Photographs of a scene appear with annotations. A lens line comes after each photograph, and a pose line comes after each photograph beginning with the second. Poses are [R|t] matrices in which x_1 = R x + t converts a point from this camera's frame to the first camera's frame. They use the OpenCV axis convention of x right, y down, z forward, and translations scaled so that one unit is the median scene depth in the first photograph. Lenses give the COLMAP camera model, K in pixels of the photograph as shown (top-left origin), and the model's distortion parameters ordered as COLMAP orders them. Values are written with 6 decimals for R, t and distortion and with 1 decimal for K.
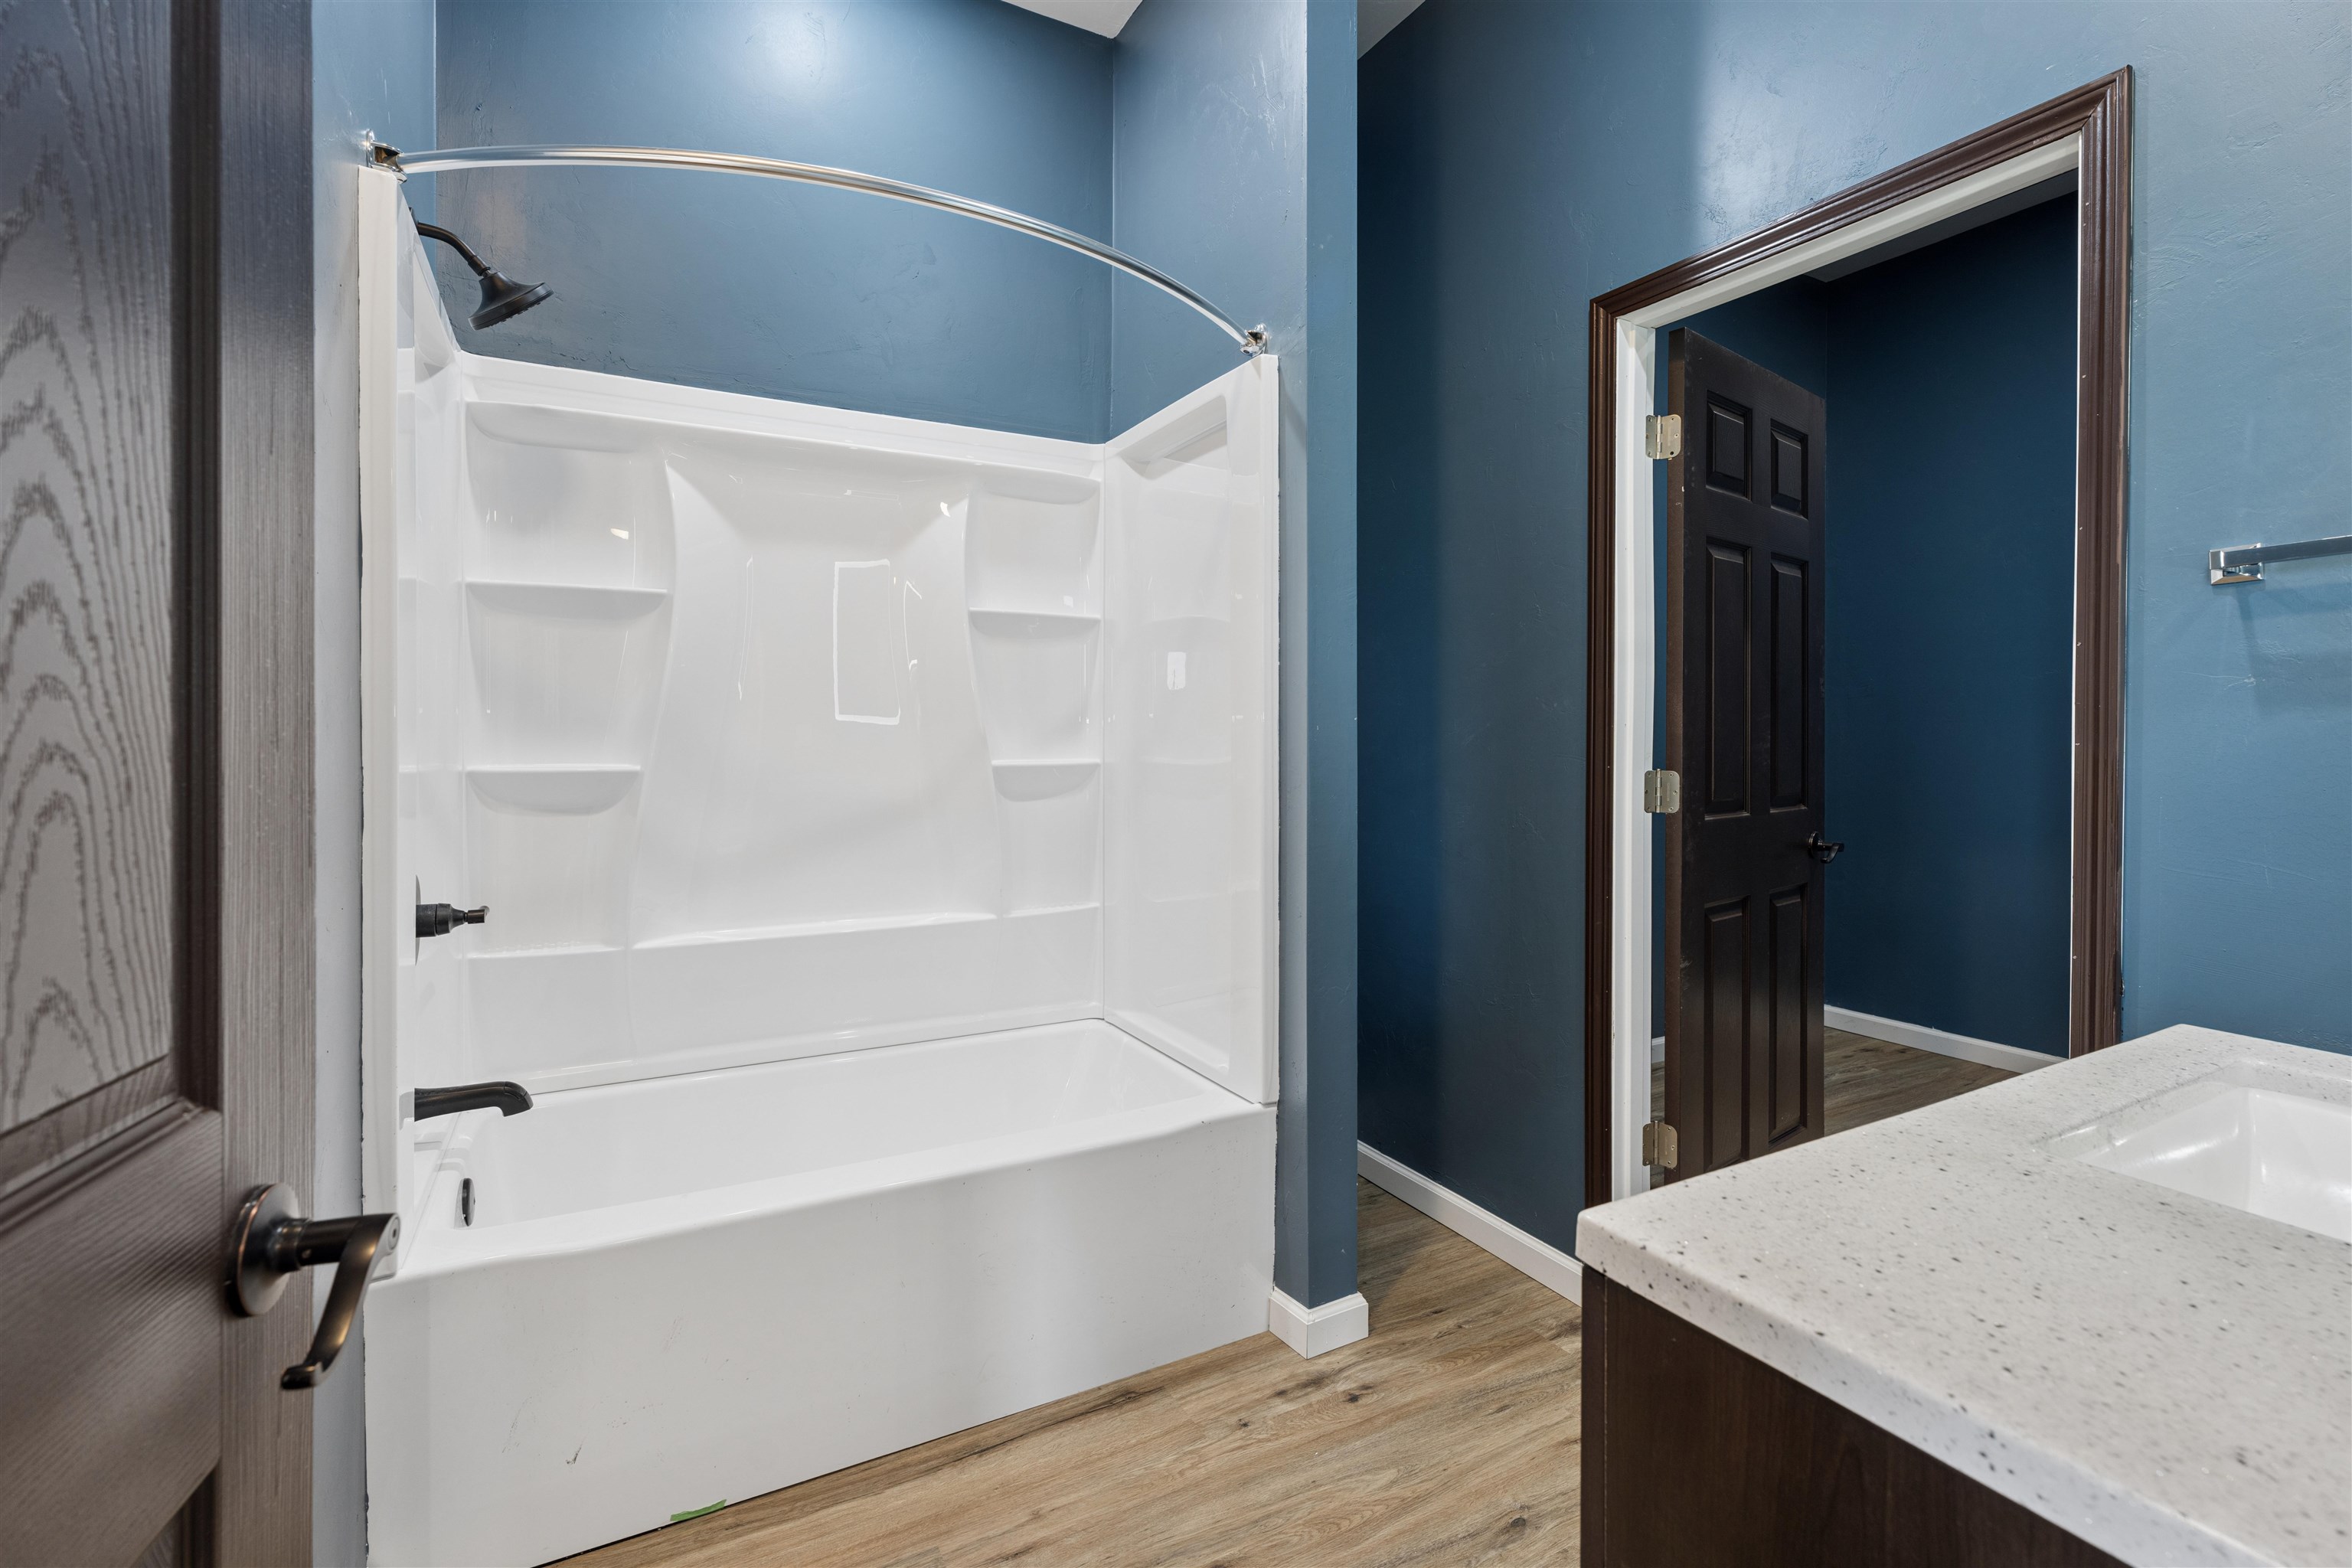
lens RADIAL K [[1045.8, 0, 1173.1], [0, 1045.8, 738.5], [0, 0, 1]] dist [0.001782, 0.000375]
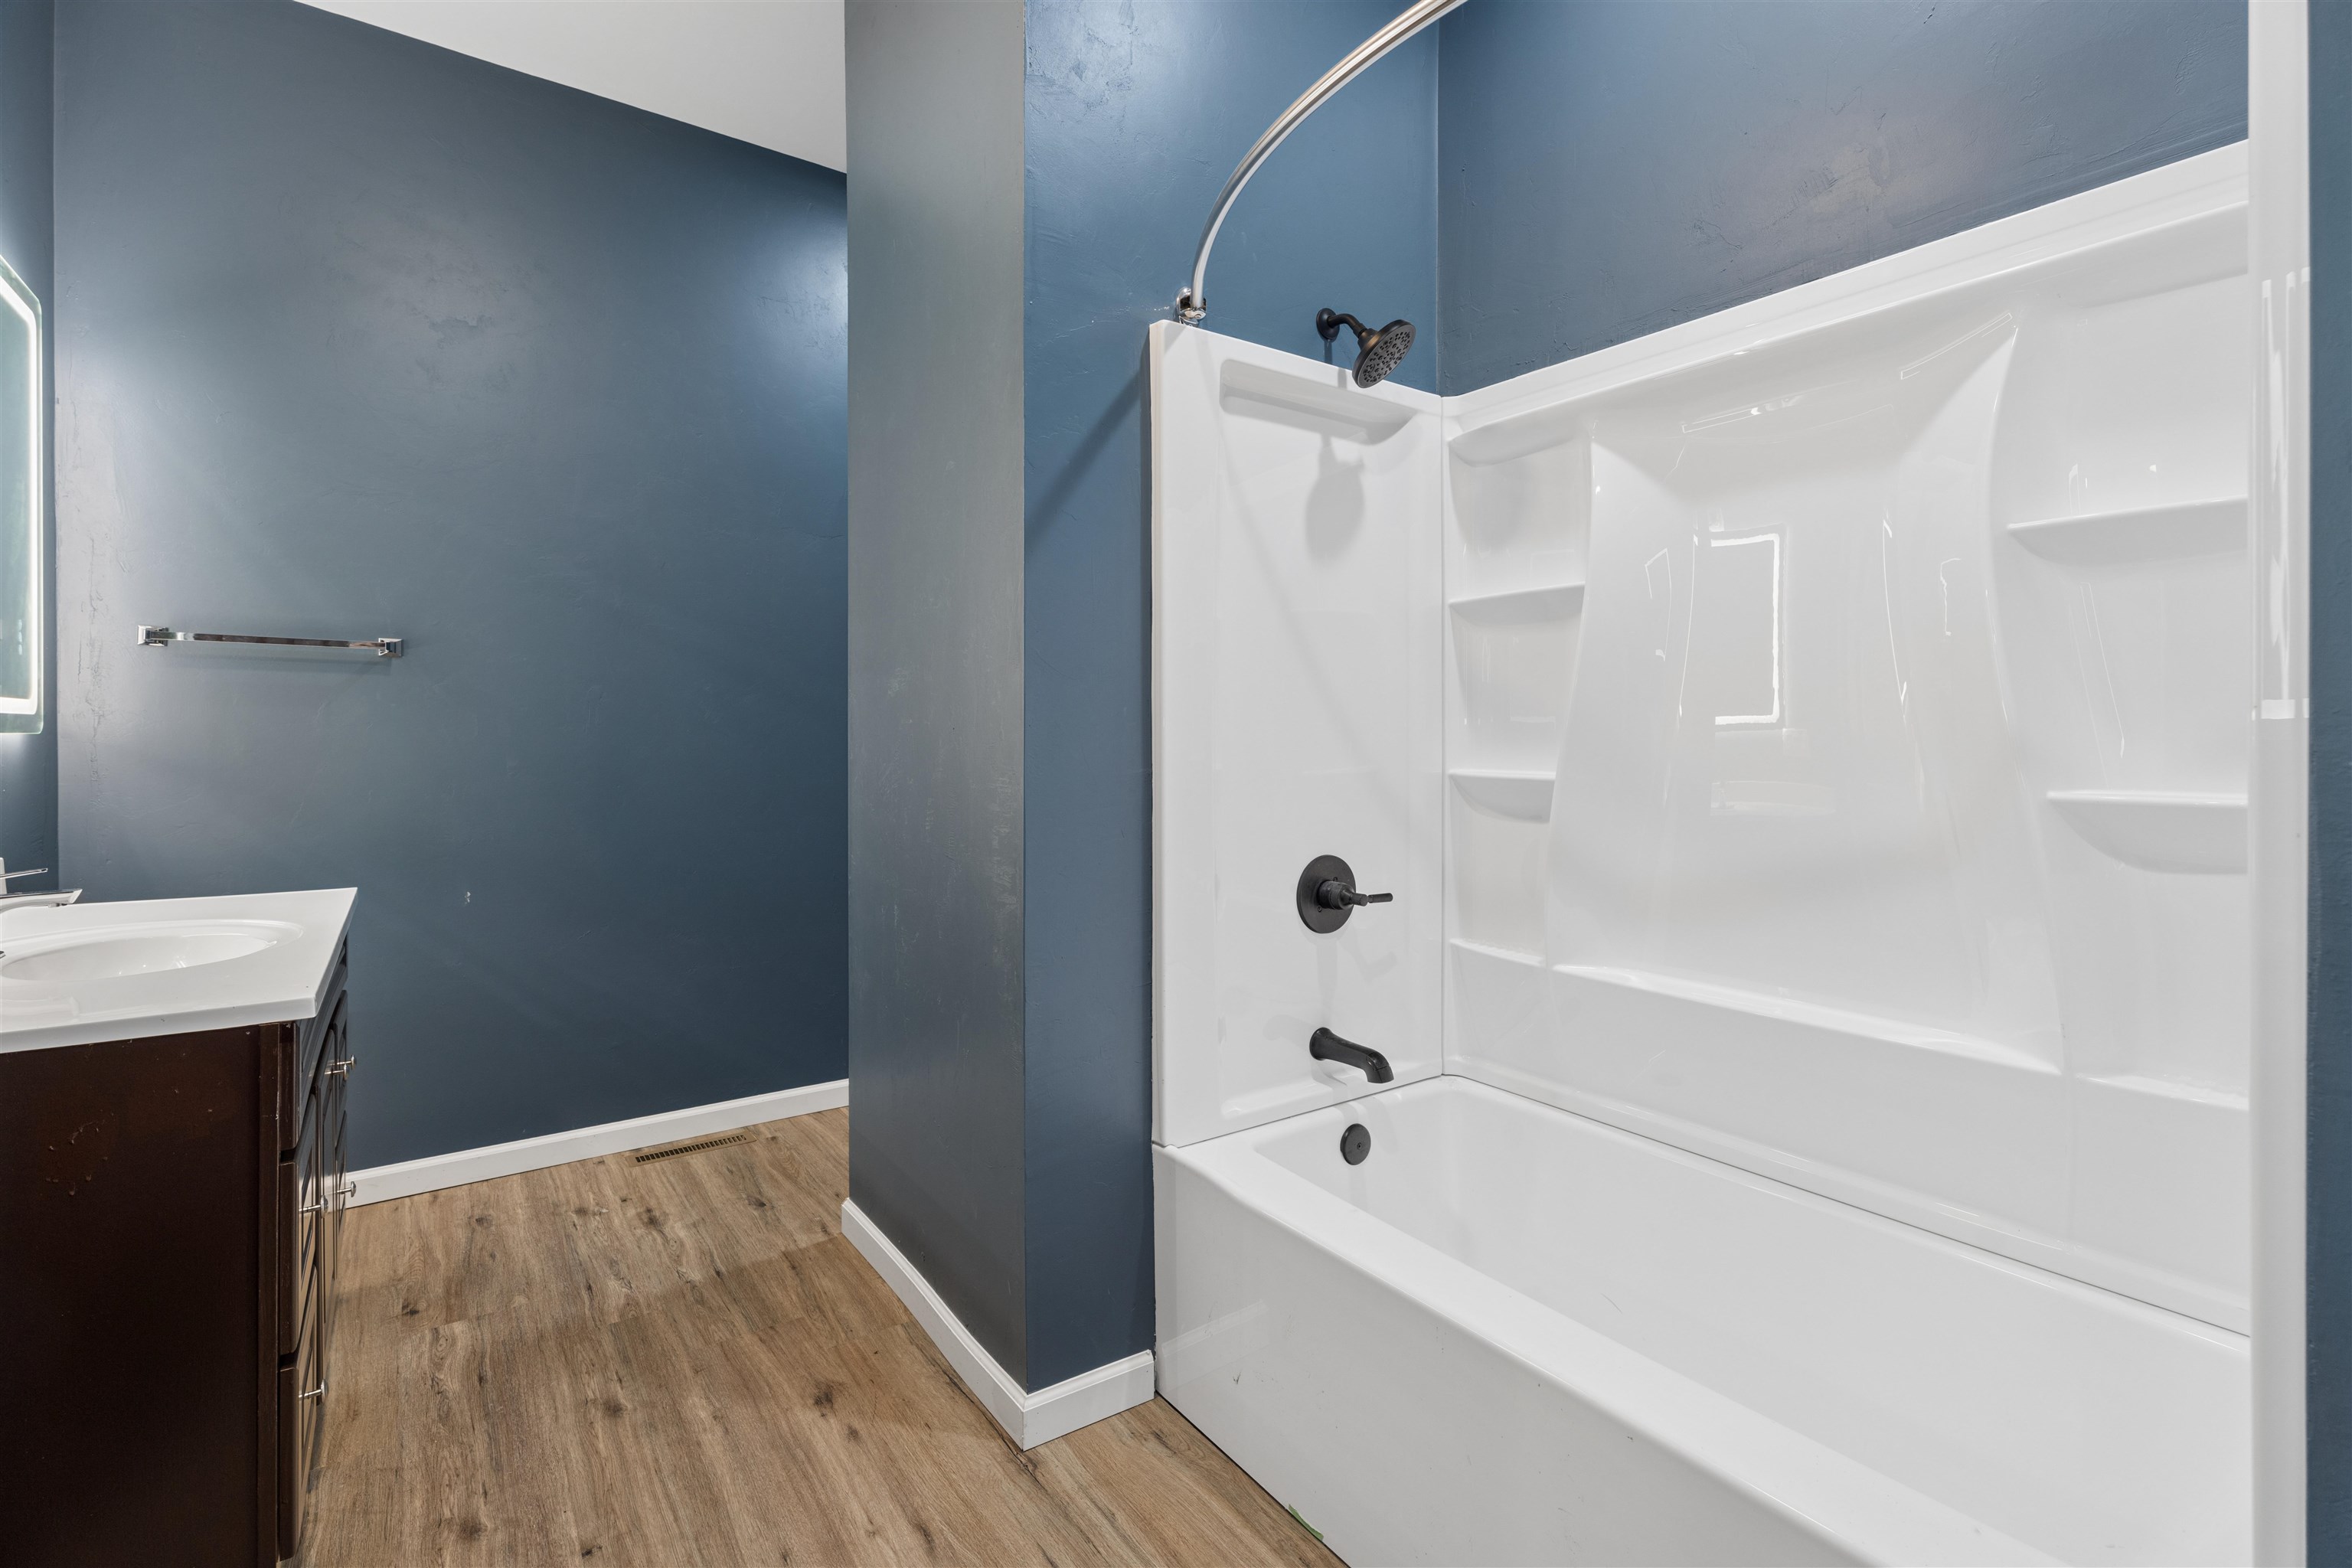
lens RADIAL K [[1068.6, 0, 1170.2], [0, 1068.6, 733.5], [0, 0, 1]] dist [0.002992, -0.000278]
pose [[0.113738, -0.007530, -0.993482, 0.395764], [-0.007574, 0.999936, -0.008446, 0.001035], [0.993482, 0.008486, 0.113674, 0.549368]]
